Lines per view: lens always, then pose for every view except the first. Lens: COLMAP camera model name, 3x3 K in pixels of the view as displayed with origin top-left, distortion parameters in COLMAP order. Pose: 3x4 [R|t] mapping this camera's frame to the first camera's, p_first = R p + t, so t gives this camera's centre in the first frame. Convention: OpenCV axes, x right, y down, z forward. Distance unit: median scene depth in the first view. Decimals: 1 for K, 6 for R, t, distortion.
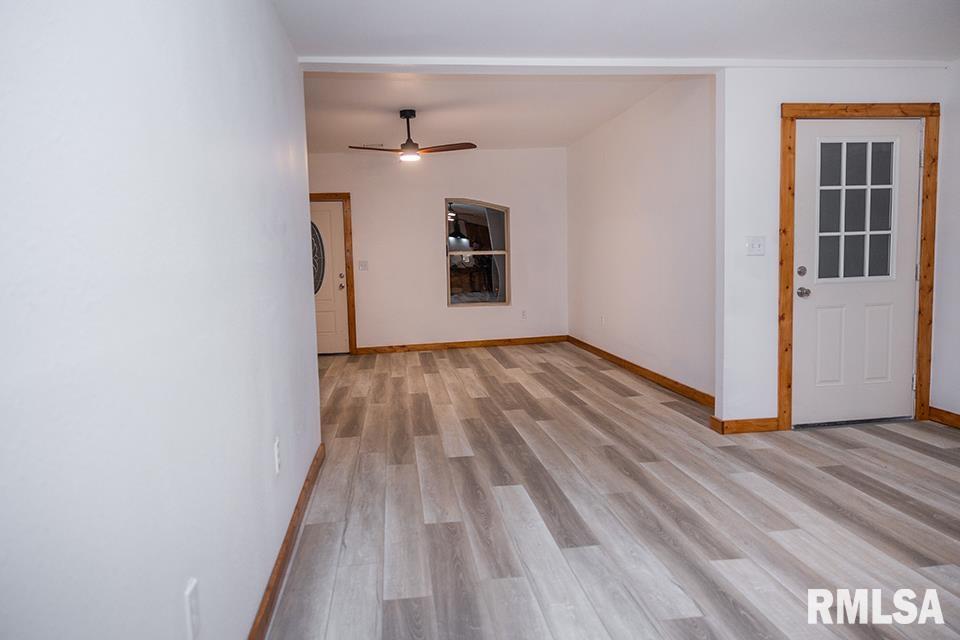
lens RADIAL K [[638.9, 0, 480.0], [0, 638.9, 320.0], [0, 0, 1]] dist [-0.001017, 0.005124]
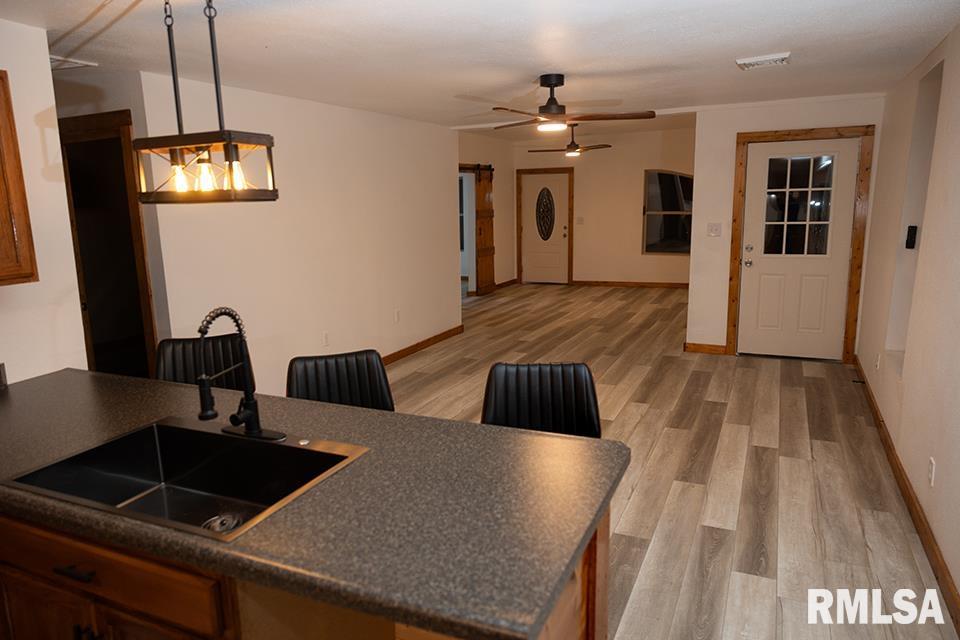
lens RADIAL K [[638.9, 0, 480.0], [0, 638.9, 320.0], [0, 0, 1]] dist [-0.001017, 0.005124]
pose [[0.840097, 0.113964, -0.530329, 0.787219], [-0.058389, 0.990999, 0.120465, -0.054526], [0.539284, -0.070237, 0.839190, -0.569027]]
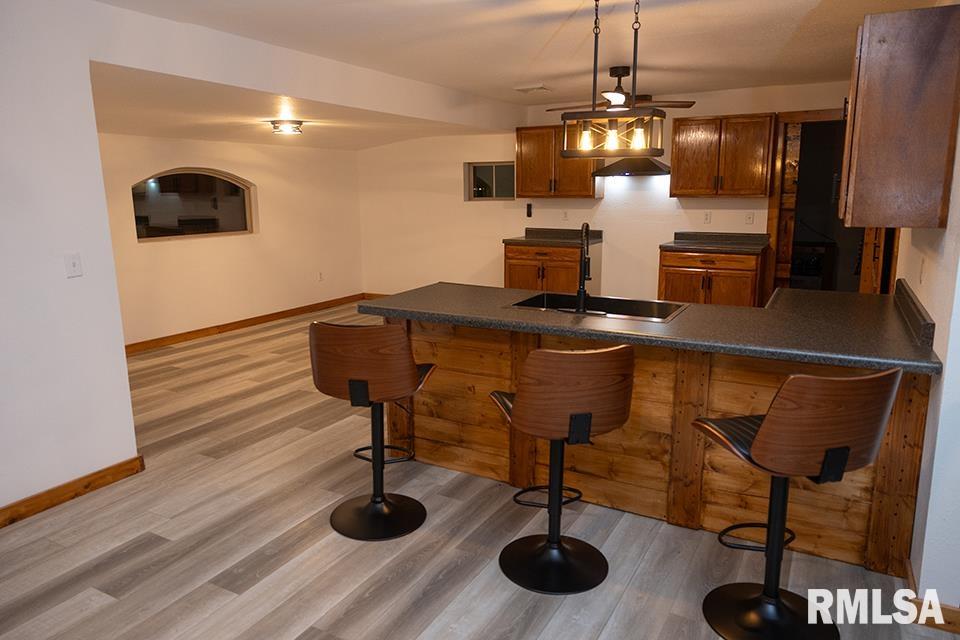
lens RADIAL K [[666.8, 0, 480.0], [0, 666.8, 320.0], [0, 0, 1]] dist [-0.001127, 0.003041]
pose [[-0.804769, -0.081685, 0.587941, 0.037150], [0.093101, 0.960857, 0.260932, -0.105688], [-0.586242, 0.264728, -0.765663, 0.395740]]
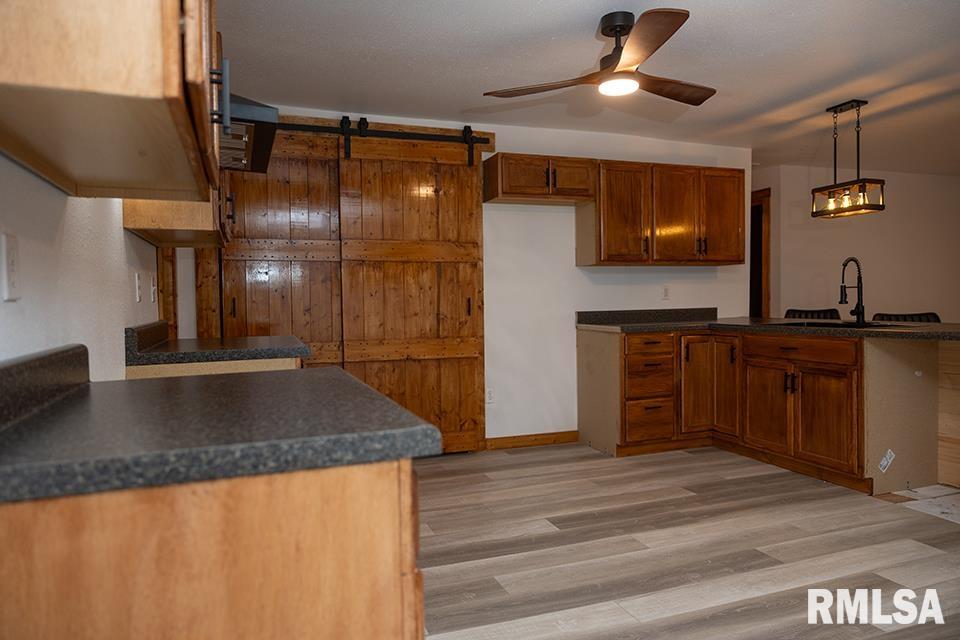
lens RADIAL K [[638.9, 0, 480.0], [0, 638.9, 320.0], [0, 0, 1]] dist [-0.001017, 0.005124]
pose [[0.213191, 0.059560, -0.975193, 1.229381], [-0.090027, 0.995091, 0.041094, 0.104766], [0.972854, 0.079033, 0.217506, -1.043663]]
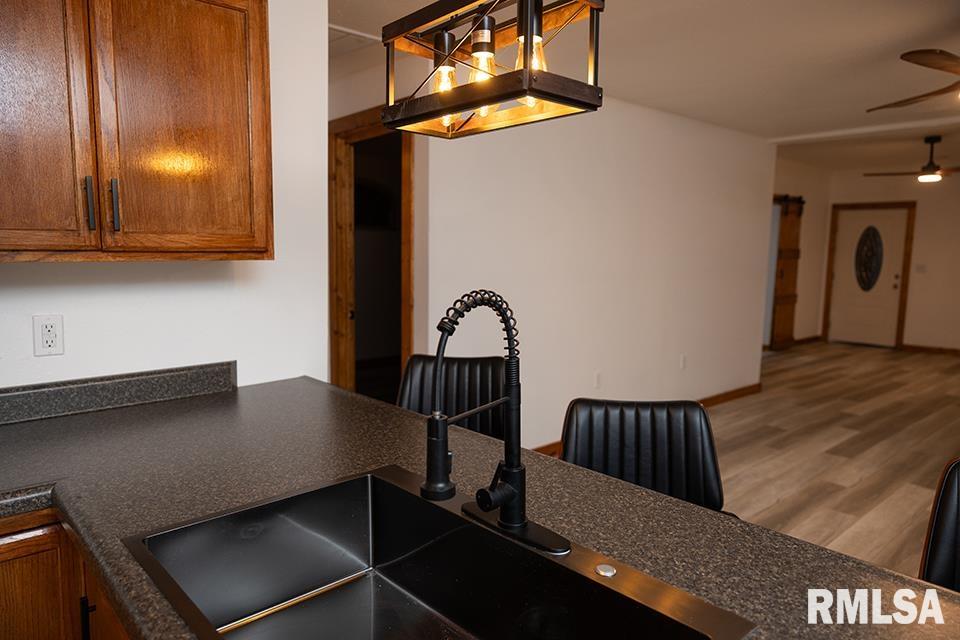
lens RADIAL K [[638.9, 0, 480.0], [0, 638.9, 320.0], [0, 0, 1]] dist [-0.001017, 0.005124]
pose [[0.557570, 0.133347, -0.819350, 0.600038], [-0.114718, 0.989921, 0.083041, -0.008624], [0.822165, 0.047693, 0.567248, -0.431628]]
